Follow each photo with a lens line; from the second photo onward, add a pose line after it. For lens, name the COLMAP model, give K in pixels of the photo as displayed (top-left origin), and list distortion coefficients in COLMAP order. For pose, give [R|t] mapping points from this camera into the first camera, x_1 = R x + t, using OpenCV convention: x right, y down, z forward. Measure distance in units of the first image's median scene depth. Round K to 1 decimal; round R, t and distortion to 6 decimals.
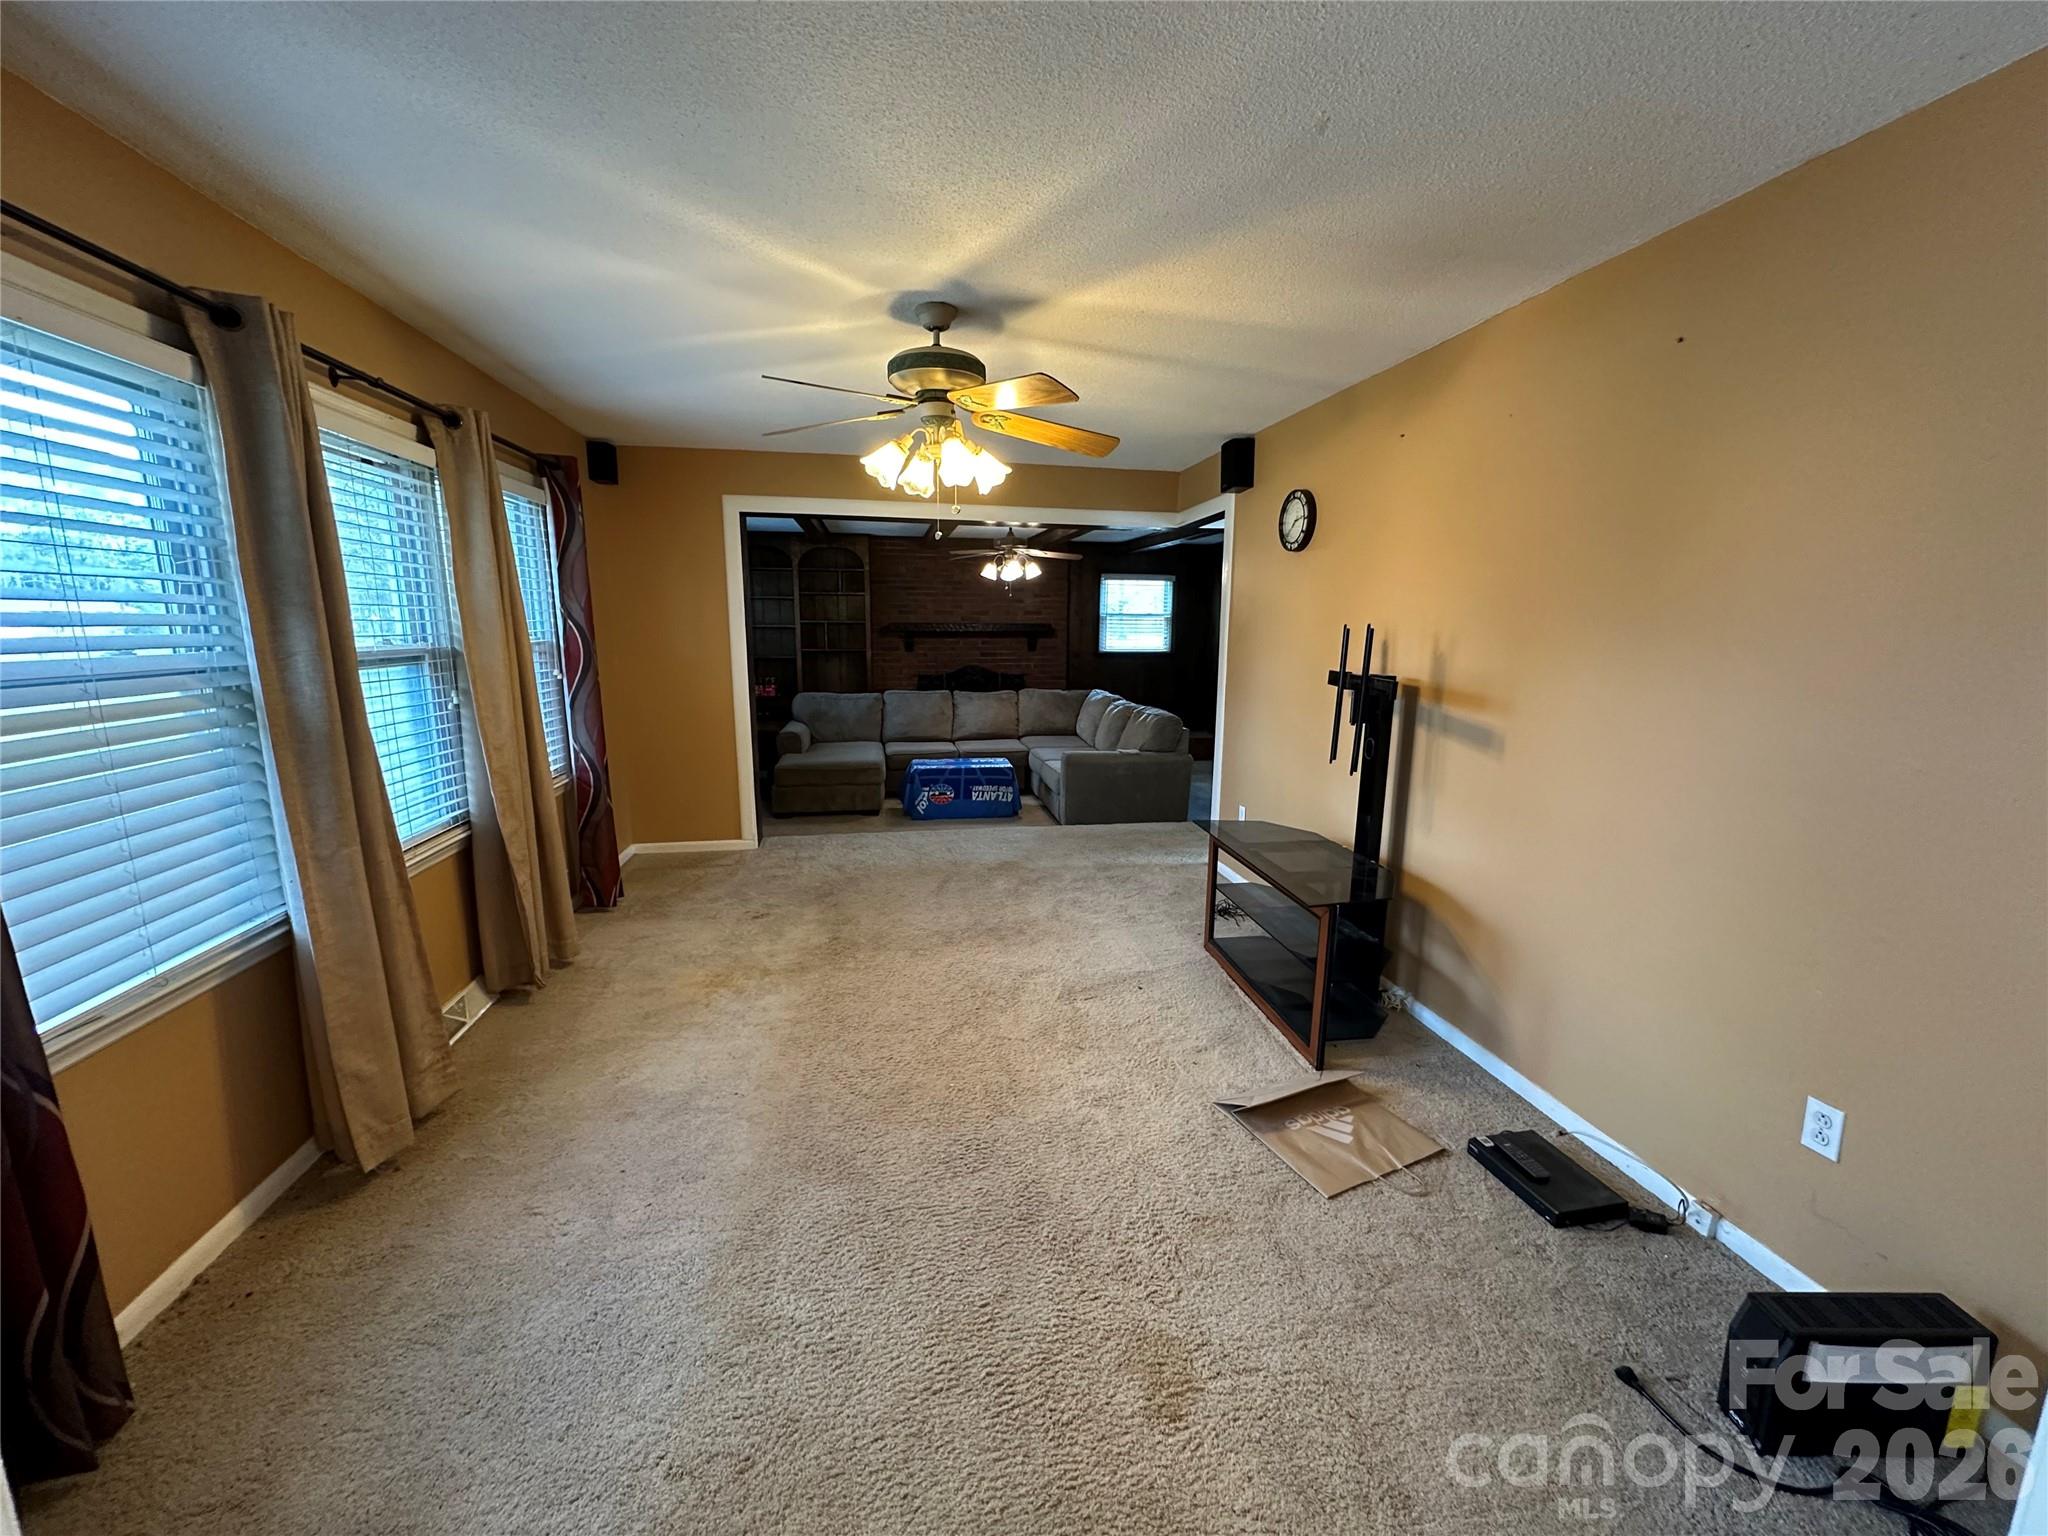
lens RADIAL K [[807.0, 0, 1024.0], [0, 807.0, 768.0], [0, 0, 1]] dist [-0.000827, 0.000079]
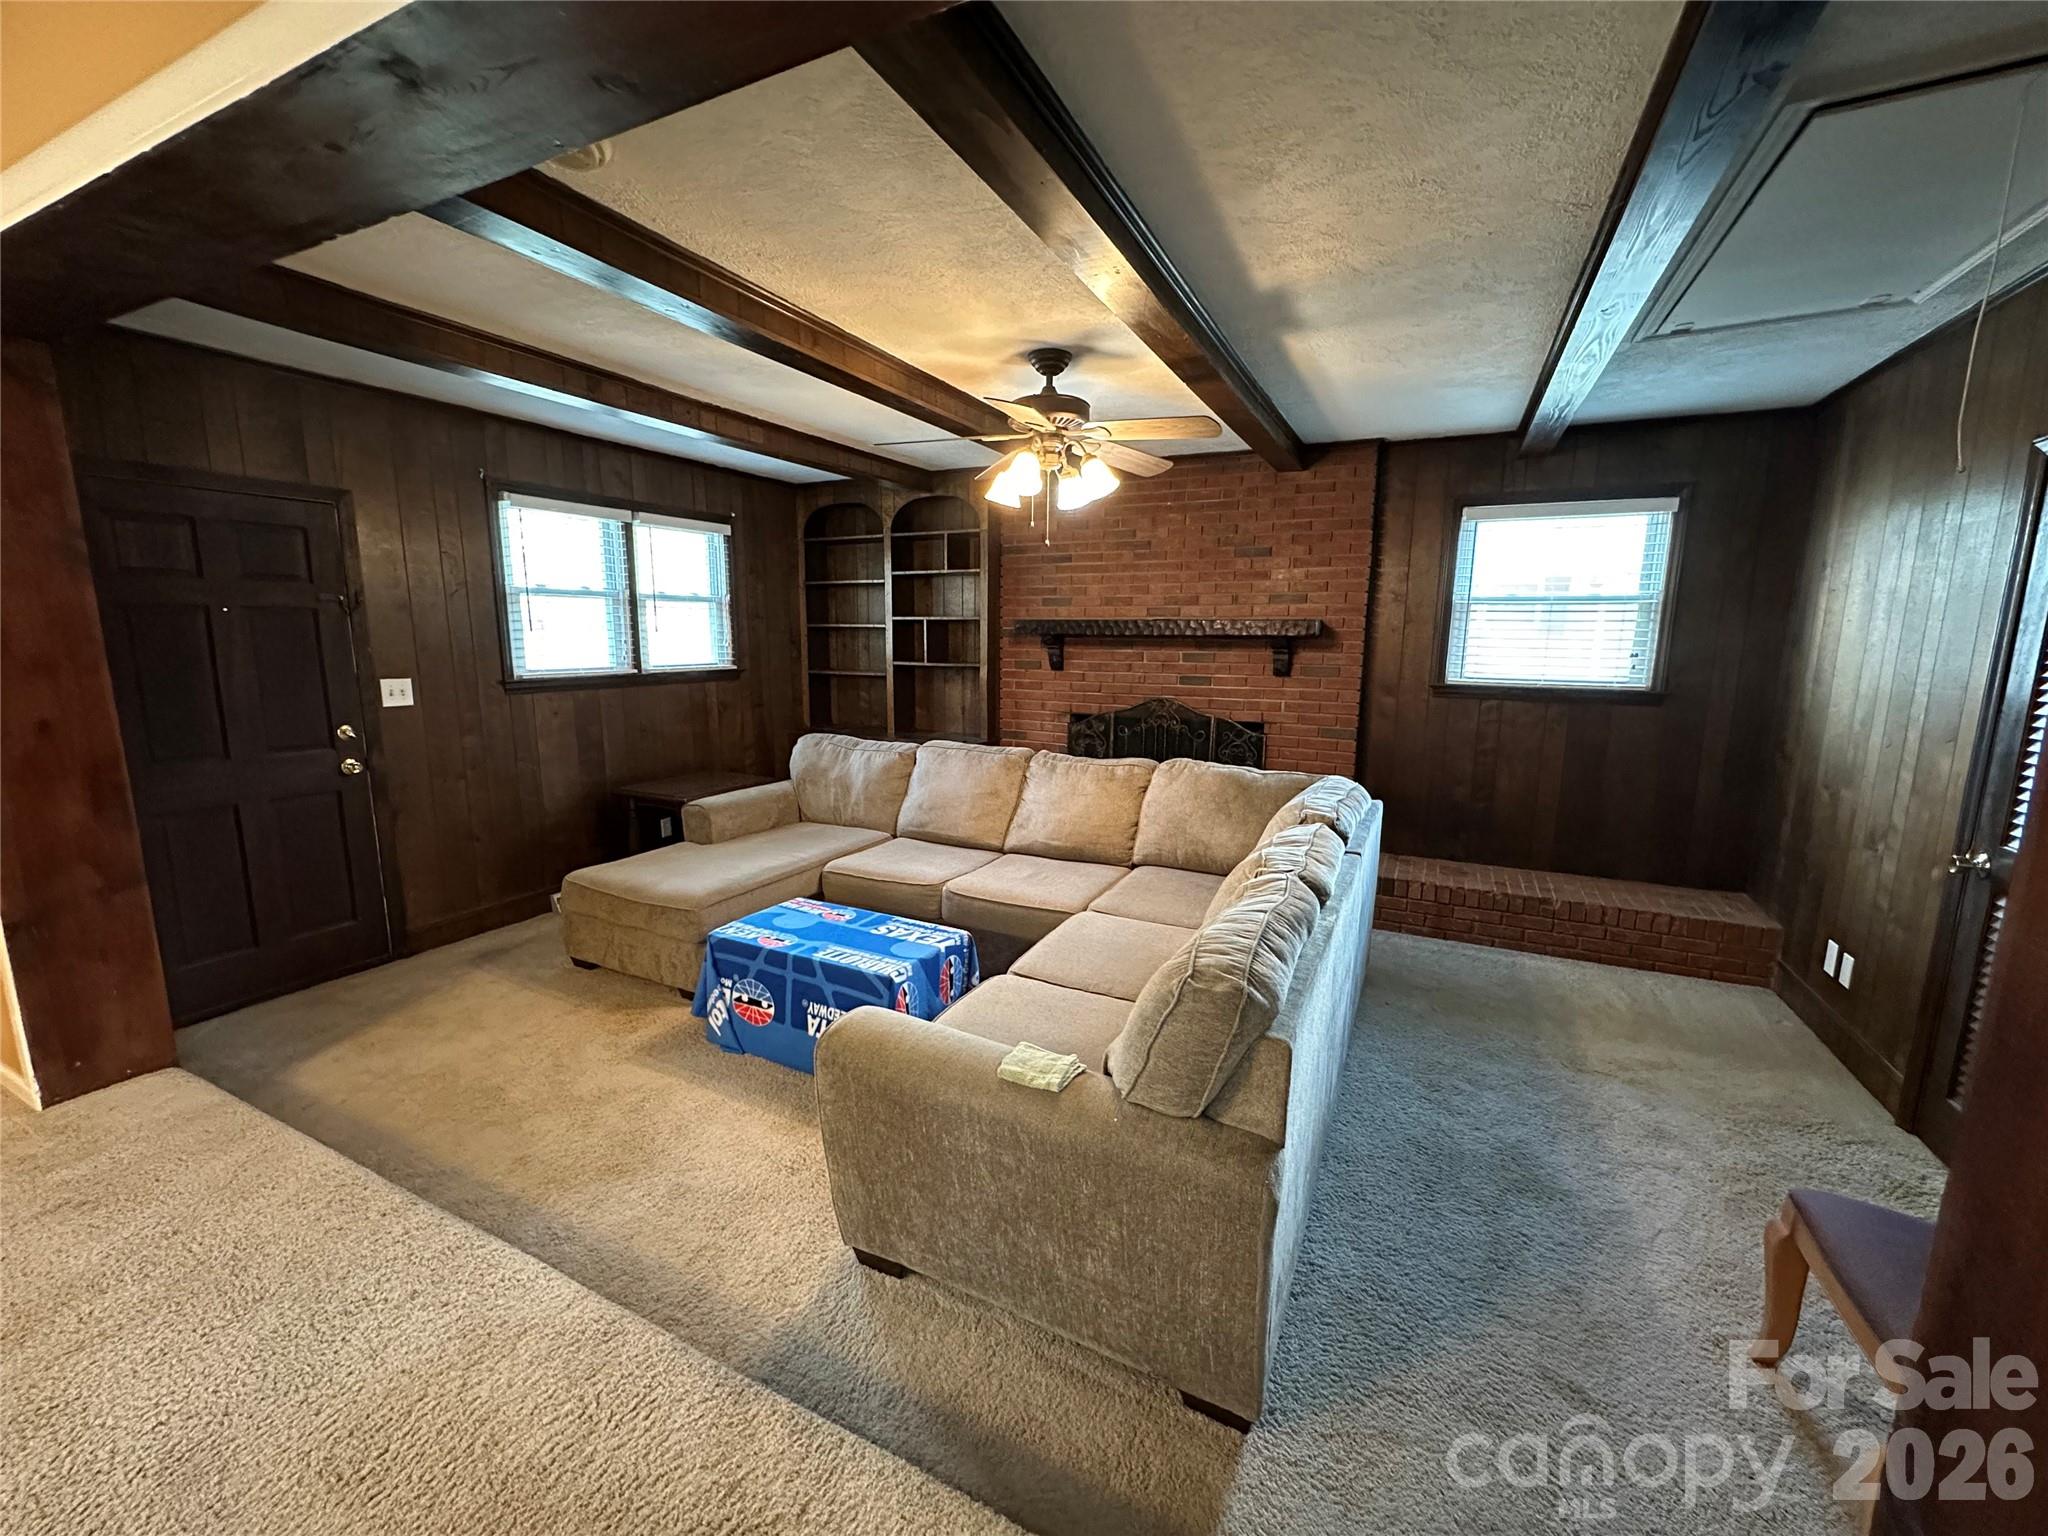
lens RADIAL K [[817.5, 0, 1024.0], [0, 817.5, 768.0], [0, 0, 1]] dist [-0.003629, 0.000441]
pose [[0.803386, 0.095629, -0.587730, 0.191251], [-0.108093, 0.994042, 0.013985, -0.084306], [0.585566, 0.052294, 0.808936, 0.540274]]
